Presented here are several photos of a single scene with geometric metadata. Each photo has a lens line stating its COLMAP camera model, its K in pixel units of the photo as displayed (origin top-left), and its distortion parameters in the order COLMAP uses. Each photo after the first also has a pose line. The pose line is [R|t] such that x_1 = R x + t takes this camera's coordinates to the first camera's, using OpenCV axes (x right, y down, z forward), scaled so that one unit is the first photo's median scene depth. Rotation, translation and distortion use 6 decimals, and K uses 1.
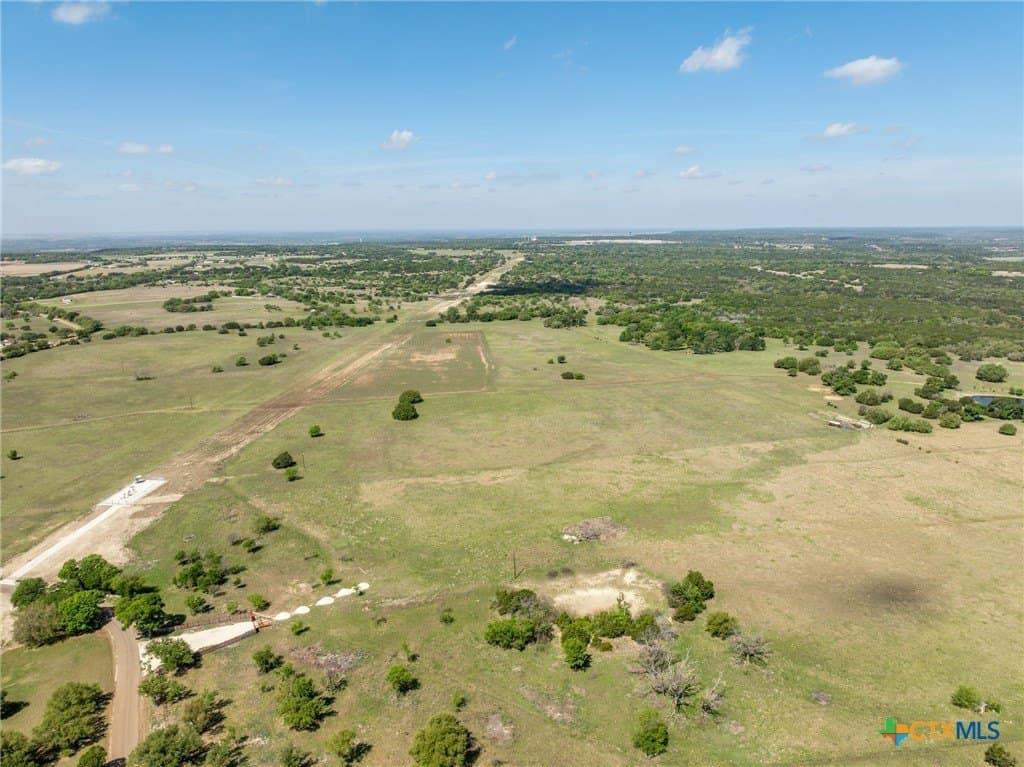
lens RADIAL K [[721.0, 0, 515.1], [0, 721.0, 379.9], [0, 0, 1]] dist [-0.029959, 0.019278]
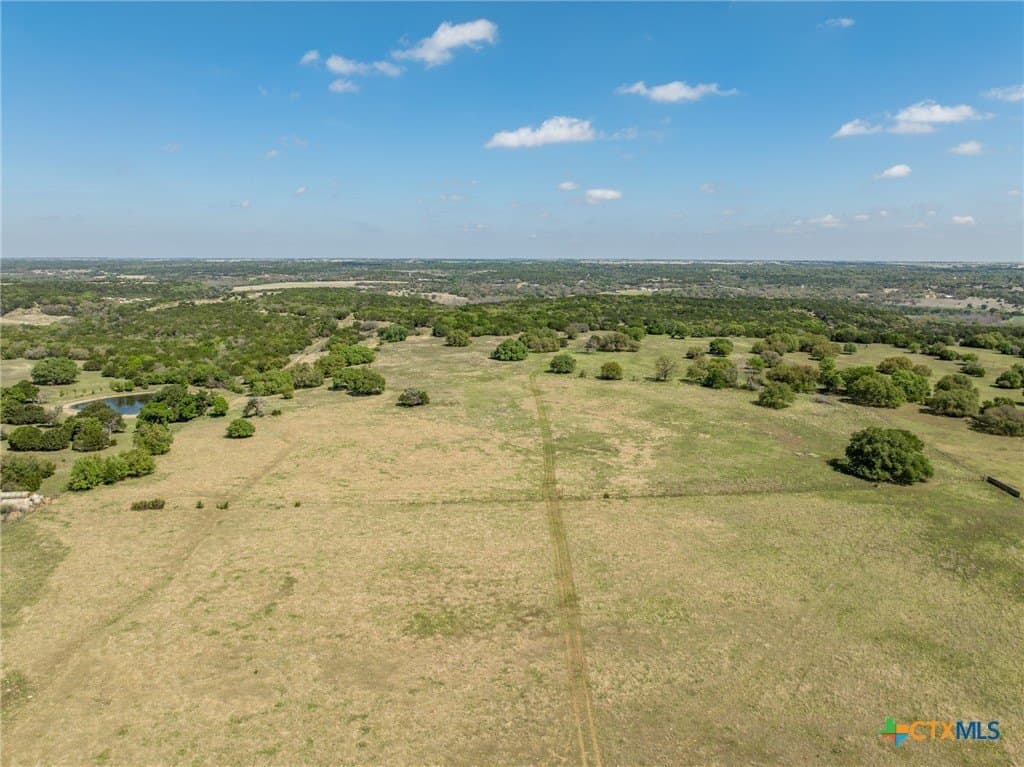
lens RADIAL K [[721.0, 0, 509.2], [0, 721.0, 383.1], [0, 0, 1]] dist [-0.029959, 0.019278]
pose [[0.186851, -0.162742, 0.968814, 0.081672], [0.202262, 0.971428, 0.124172, 0.002500], [-0.961341, 0.172753, 0.214429, 0.314675]]
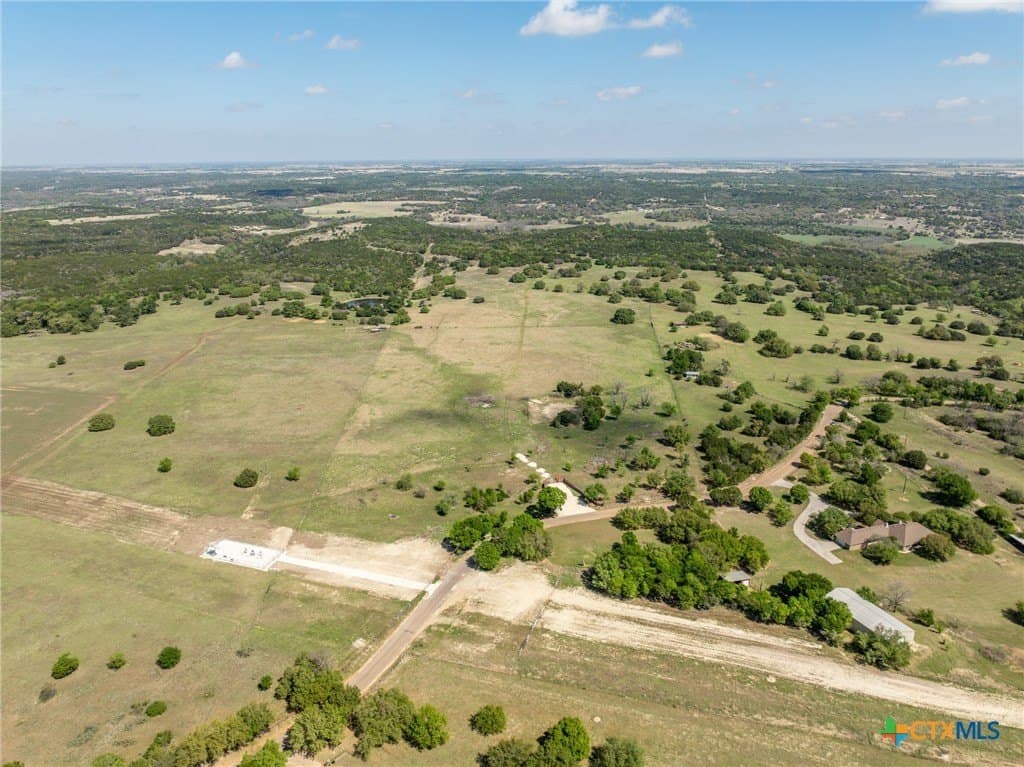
lens RADIAL K [[721.0, 0, 511.3], [0, 721.0, 388.3], [0, 0, 1]] dist [-0.029959, 0.019278]
pose [[0.220937, -0.297628, 0.928765, -0.471068], [0.211377, 0.944276, 0.252316, -0.073331], [-0.952107, 0.140574, 0.271537, 0.161050]]
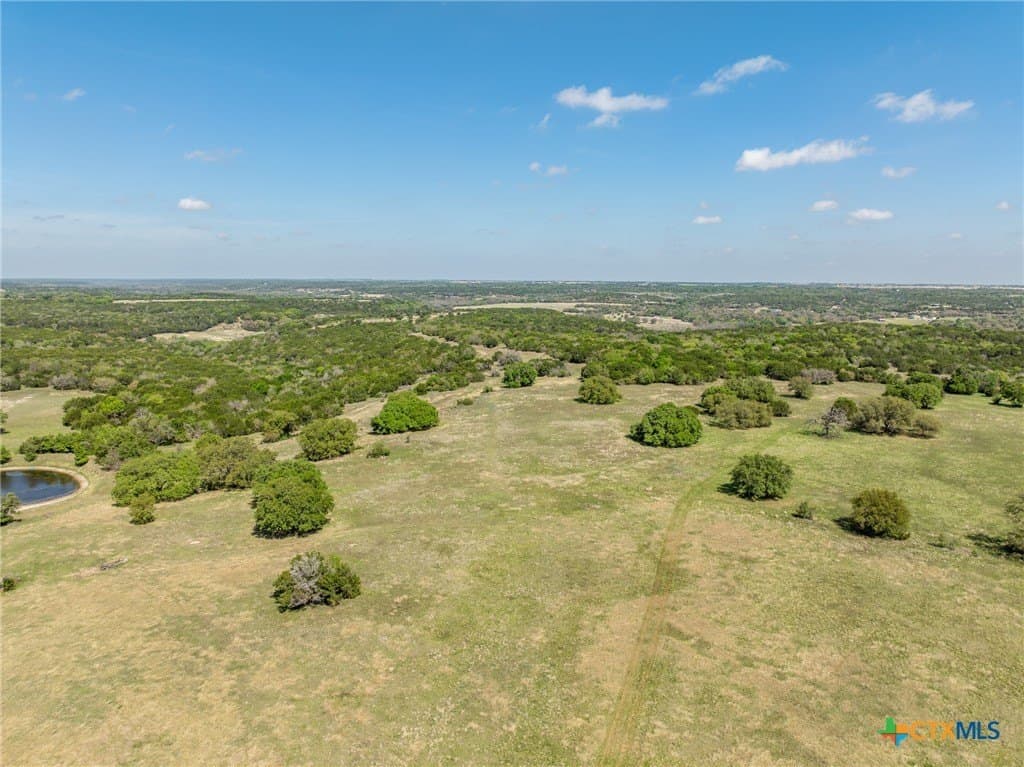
lens RADIAL K [[721.0, 0, 512.9], [0, 721.0, 365.9], [0, 0, 1]] dist [-0.029959, 0.019278]
pose [[0.490222, -0.094109, 0.866502, 0.308671], [0.173711, 0.984759, 0.008676, 0.008995], [-0.854112, 0.146268, 0.499098, 0.330176]]
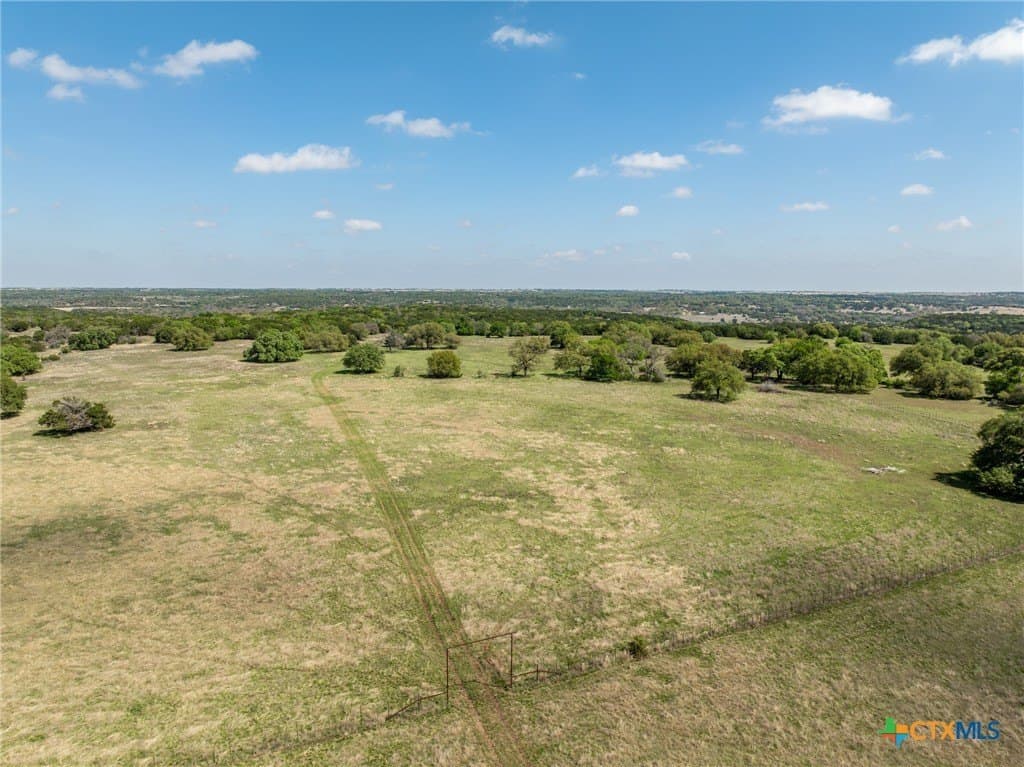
lens RADIAL K [[721.0, 0, 506.5], [0, 721.0, 400.1], [0, 0, 1]] dist [-0.029959, 0.019278]
pose [[-0.134386, -0.143833, 0.980435, 0.228885], [0.205865, 0.963770, 0.169605, 0.031083], [-0.969309, 0.224630, -0.099907, 0.352238]]
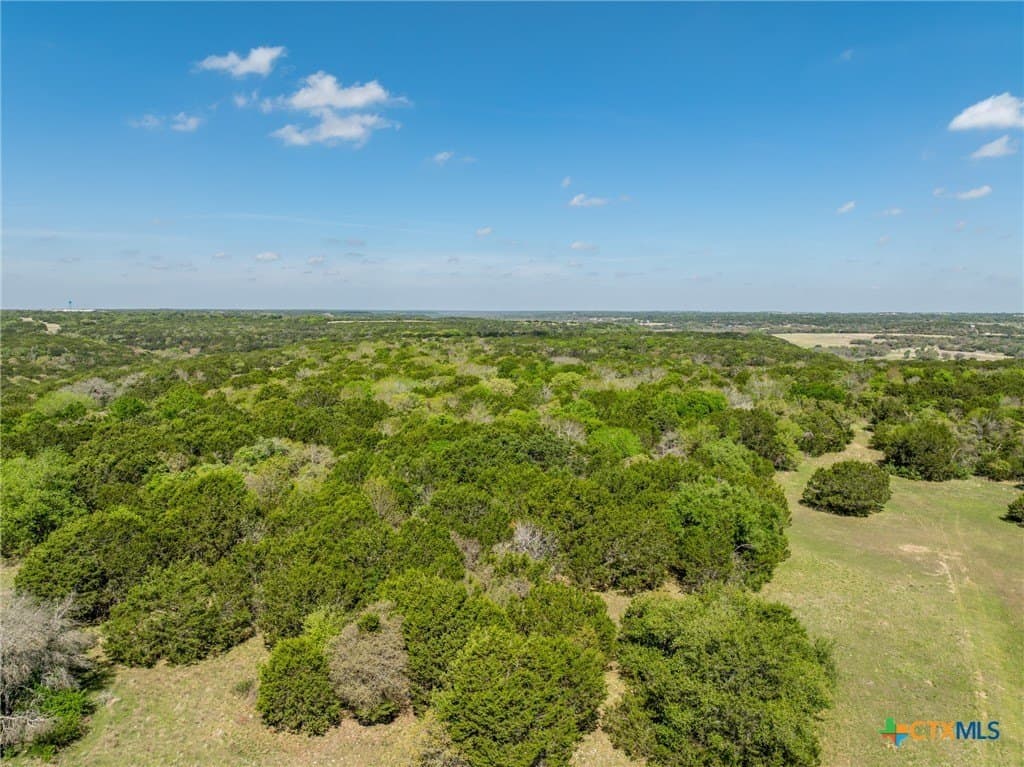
lens RADIAL K [[721.0, 0, 518.1], [0, 721.0, 387.9], [0, 0, 1]] dist [-0.029959, 0.019278]
pose [[0.827567, -0.047788, 0.559329, 0.747689], [0.106425, 0.991657, -0.072738, 0.036776], [-0.551187, 0.119722, 0.825748, 0.321907]]
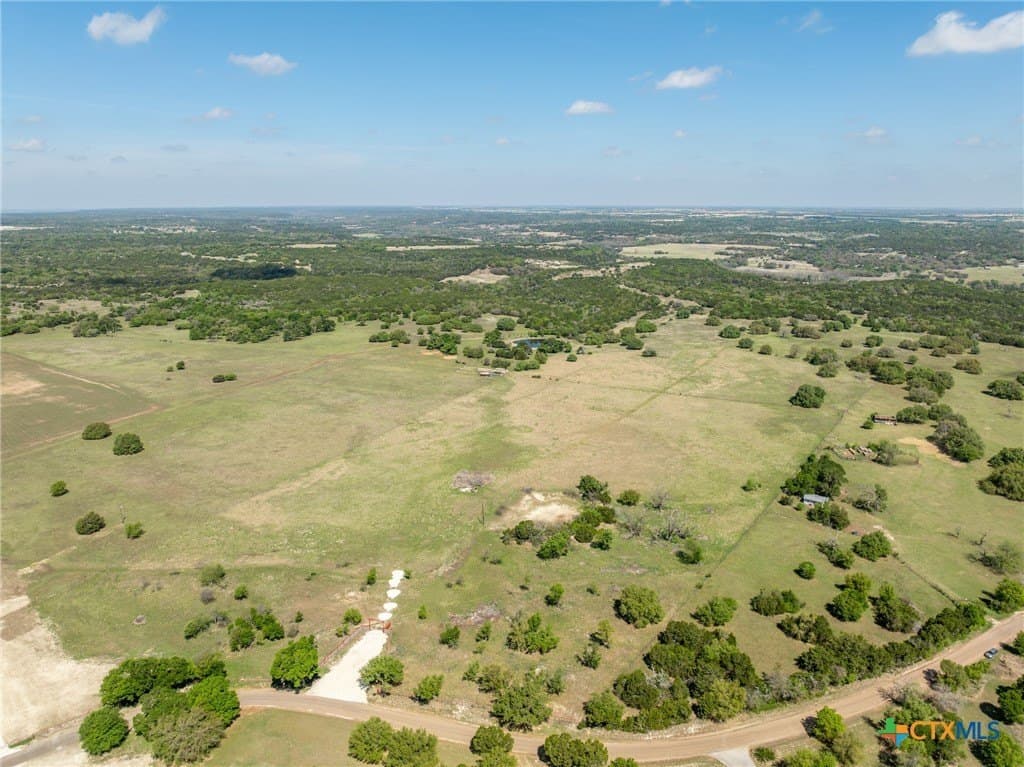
lens RADIAL K [[721.0, 0, 510.8], [0, 721.0, 381.3], [0, 0, 1]] dist [-0.029959, 0.019278]
pose [[0.661360, -0.175699, 0.729200, -0.244260], [0.153946, 0.983277, 0.097294, -0.023517], [-0.734100, 0.047910, 0.677349, 0.032655]]
